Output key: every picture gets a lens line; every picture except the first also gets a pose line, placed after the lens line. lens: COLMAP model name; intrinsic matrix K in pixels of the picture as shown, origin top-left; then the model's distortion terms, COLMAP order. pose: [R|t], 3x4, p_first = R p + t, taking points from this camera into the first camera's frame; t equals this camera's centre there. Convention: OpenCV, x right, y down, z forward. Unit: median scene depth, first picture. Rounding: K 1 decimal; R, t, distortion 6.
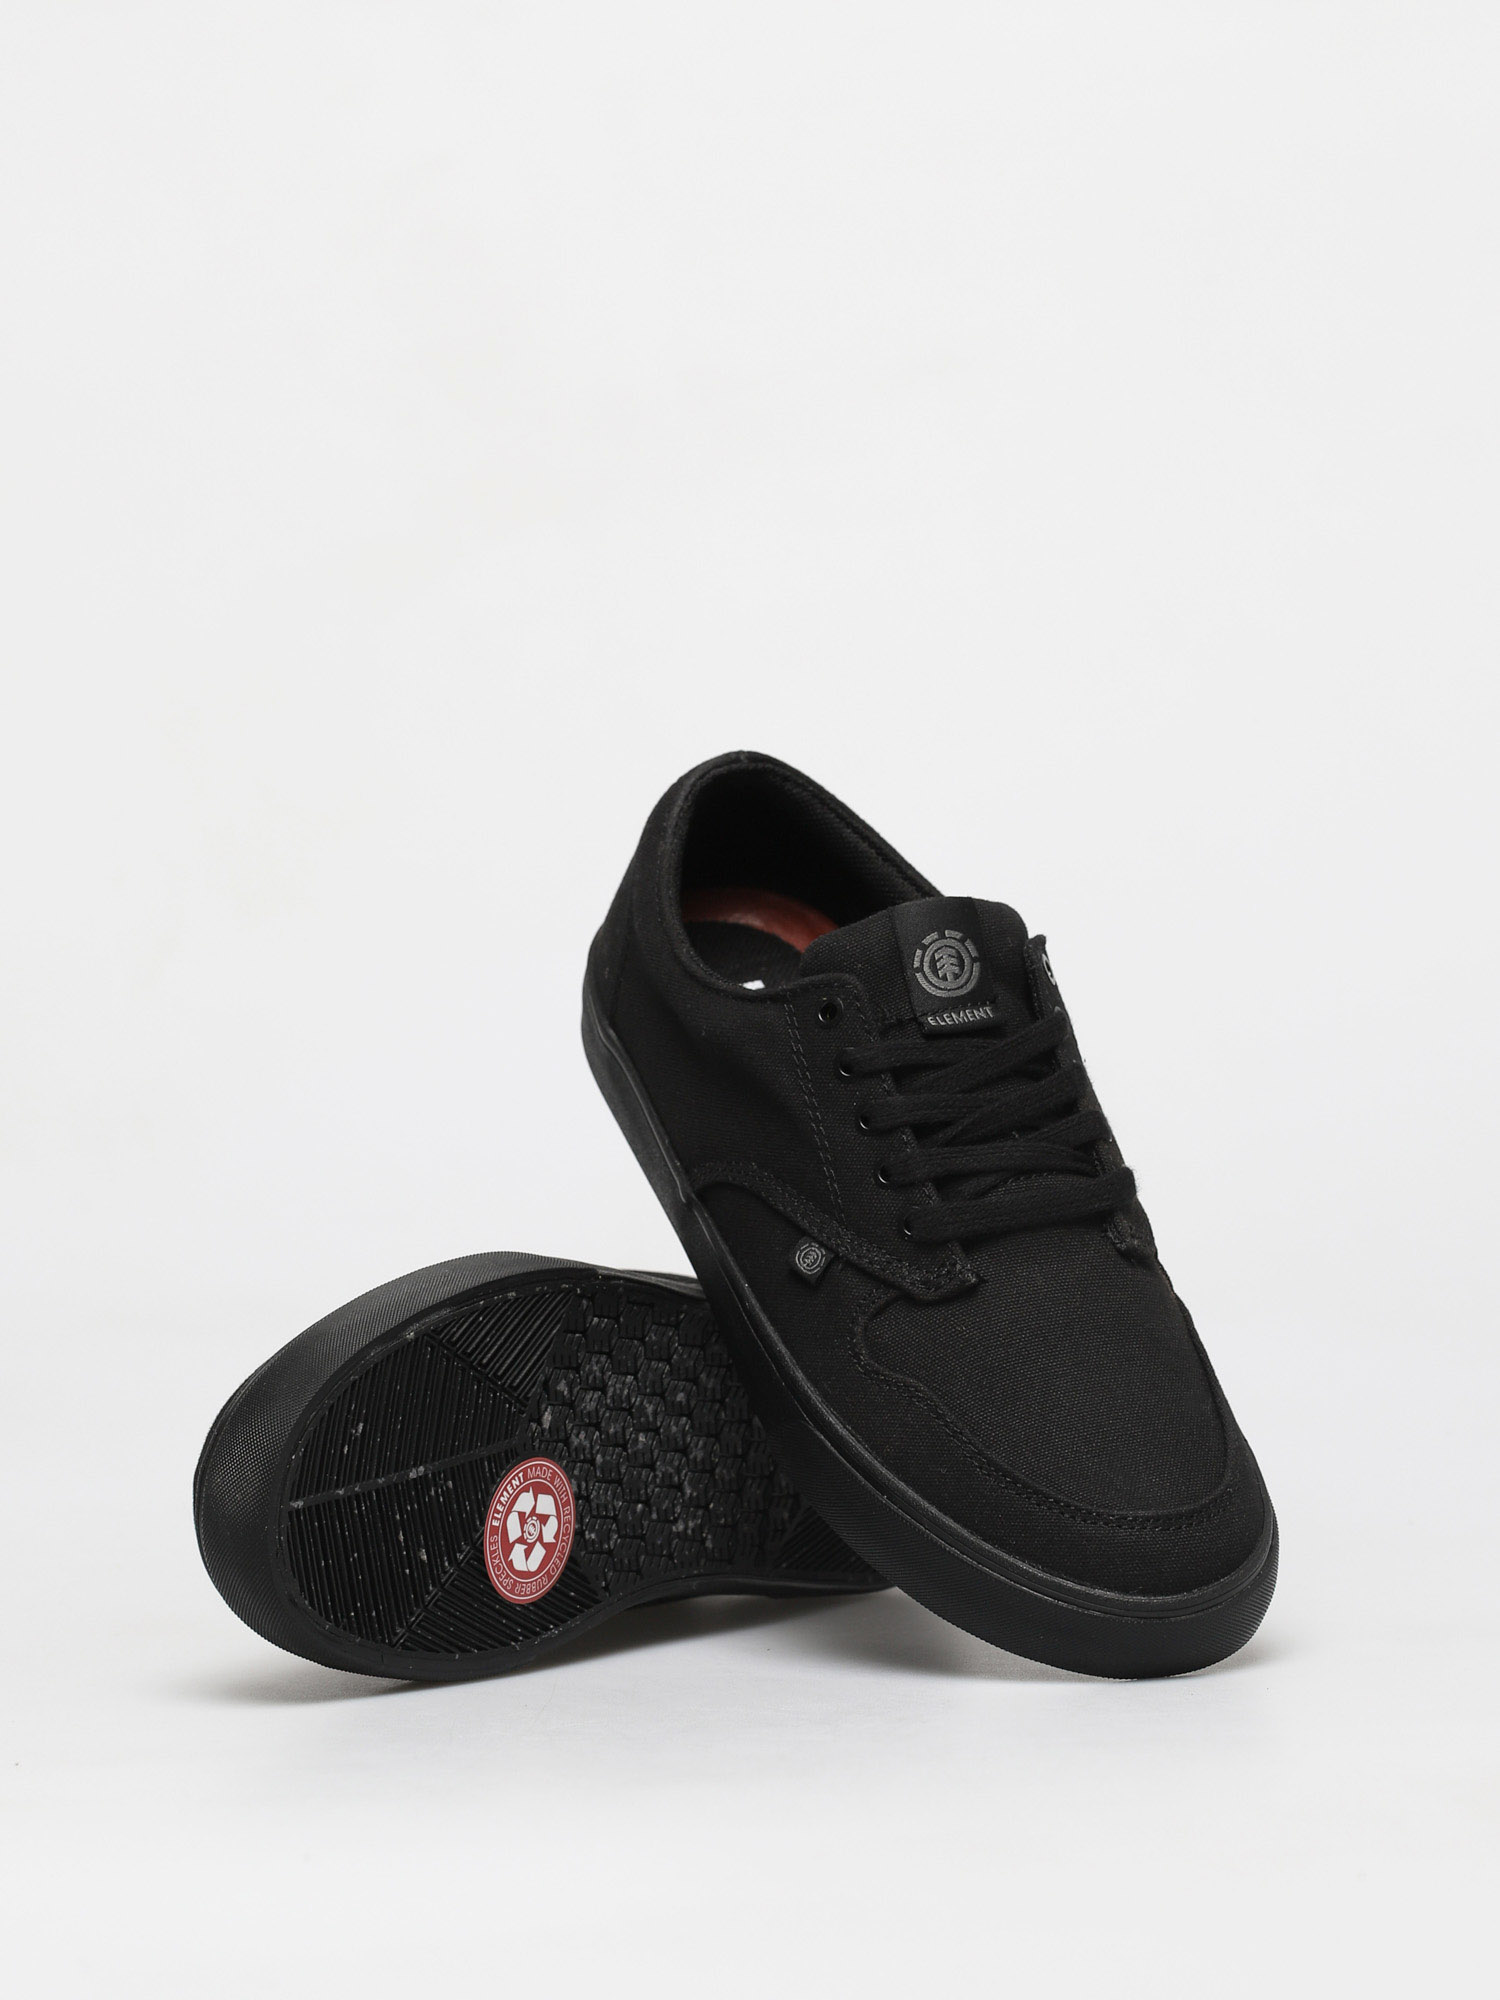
lens RADIAL K [[5693.6, 0, 749.5], [0, 5693.6, 999.6], [0, 0, 1]] dist [0.163402, 0.000000]
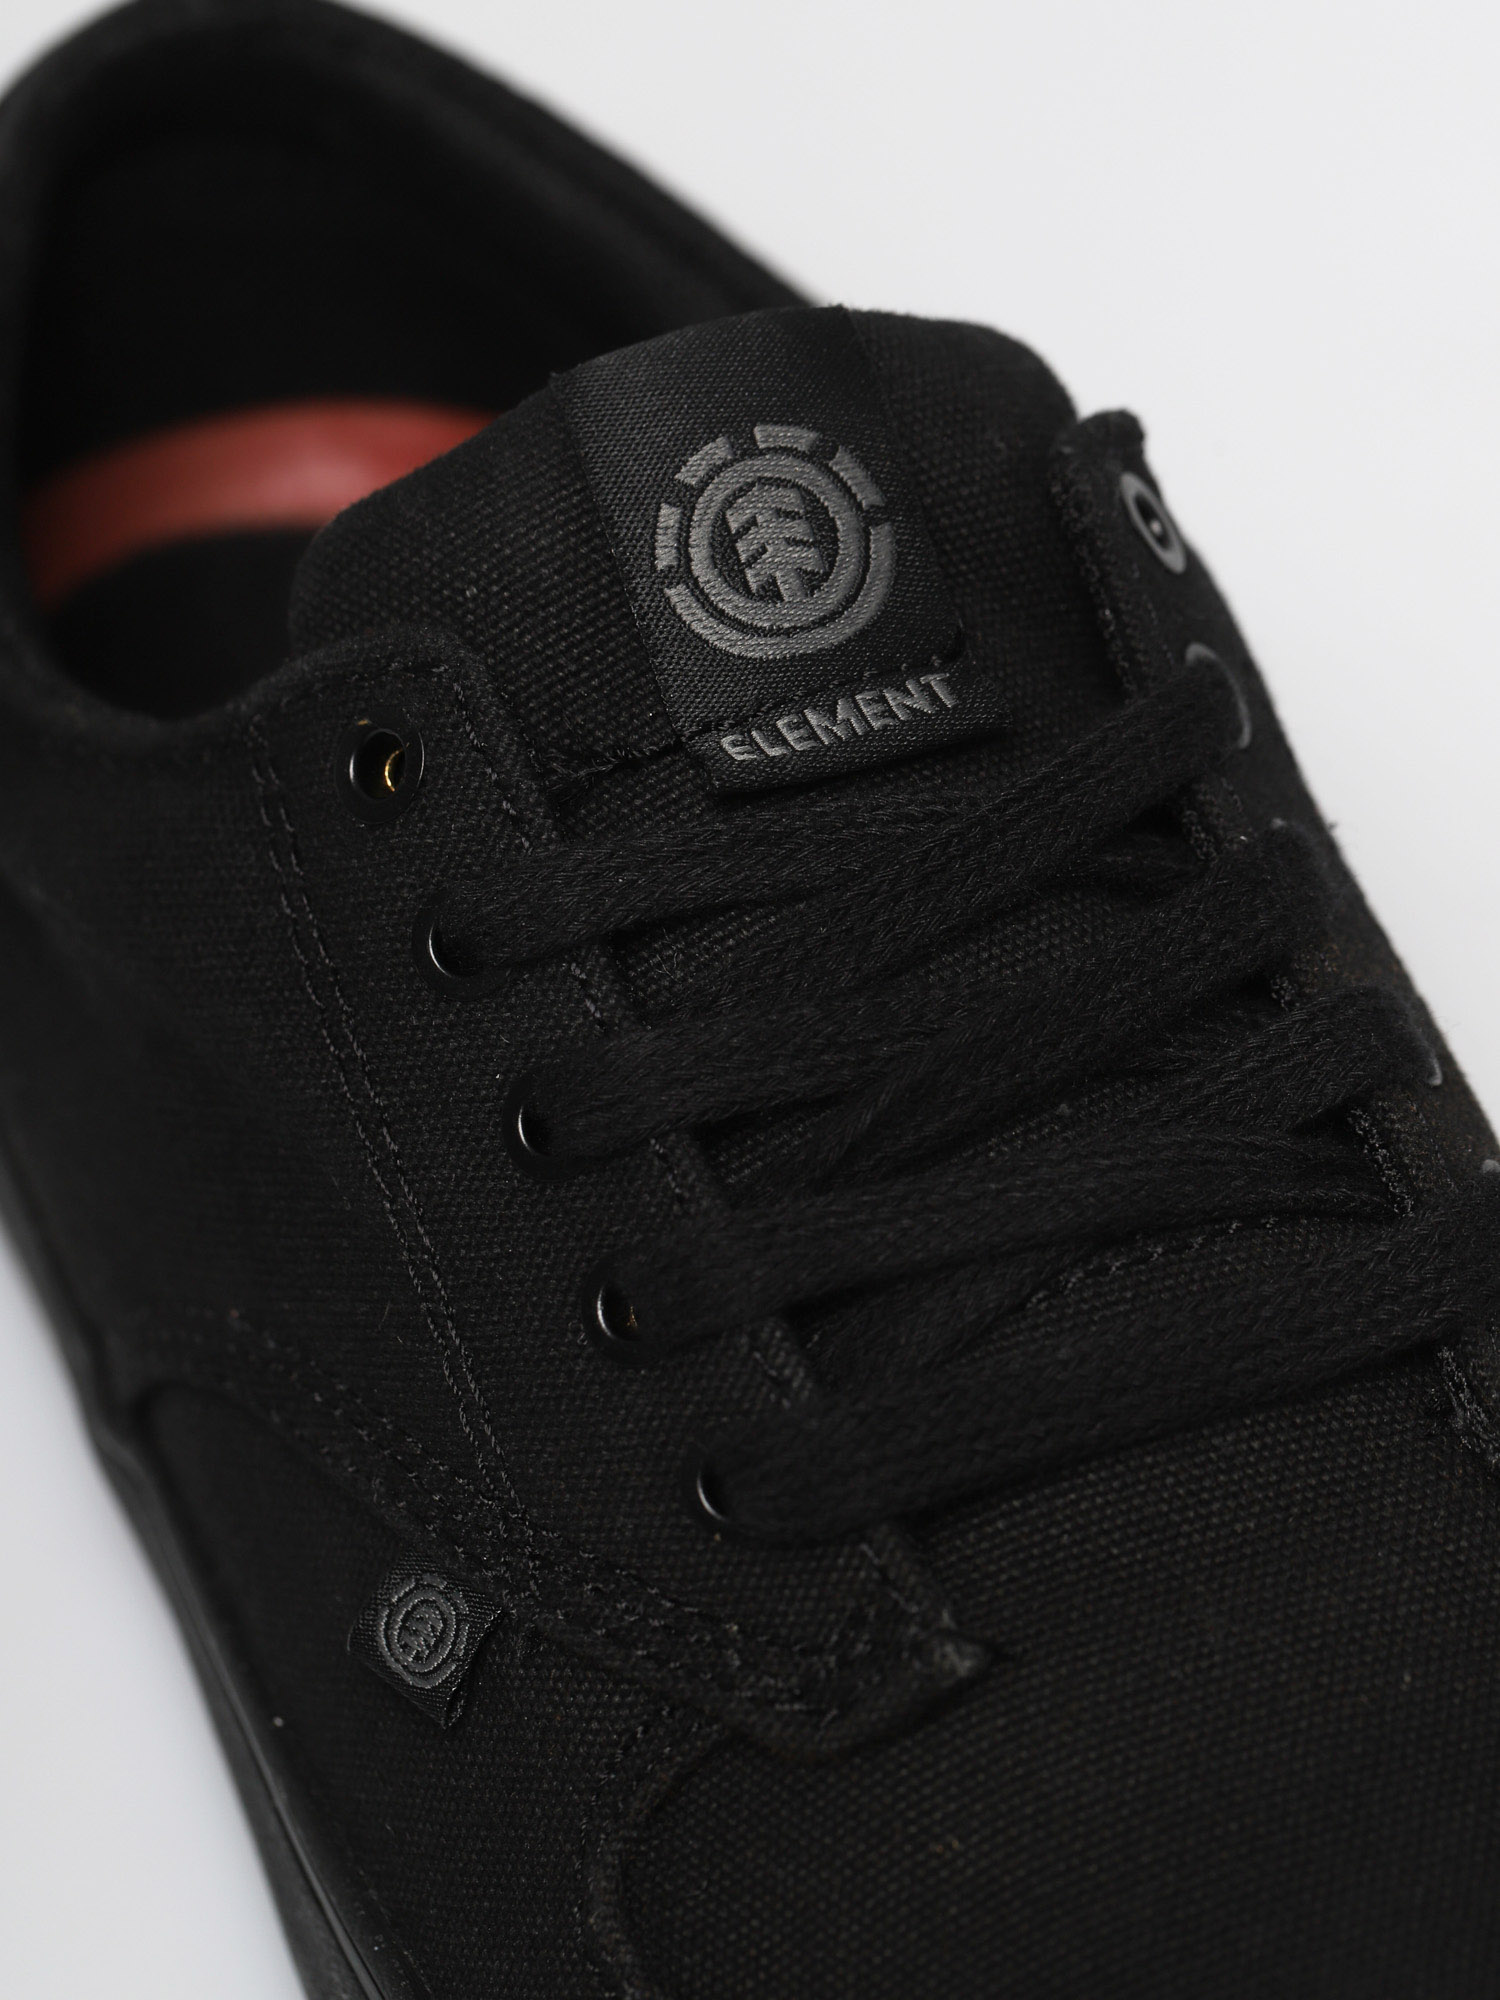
lens RADIAL K [[5693.6, 0, 752.0], [0, 5693.6, 1000.2], [0, 0, 1]] dist [0.163402, 0.000000]
pose [[0.981871, -0.131250, -0.136759, 0.069551], [0.133129, 0.991088, 0.004649, 0.014884], [0.134930, -0.022772, 0.990593, 0.719504]]
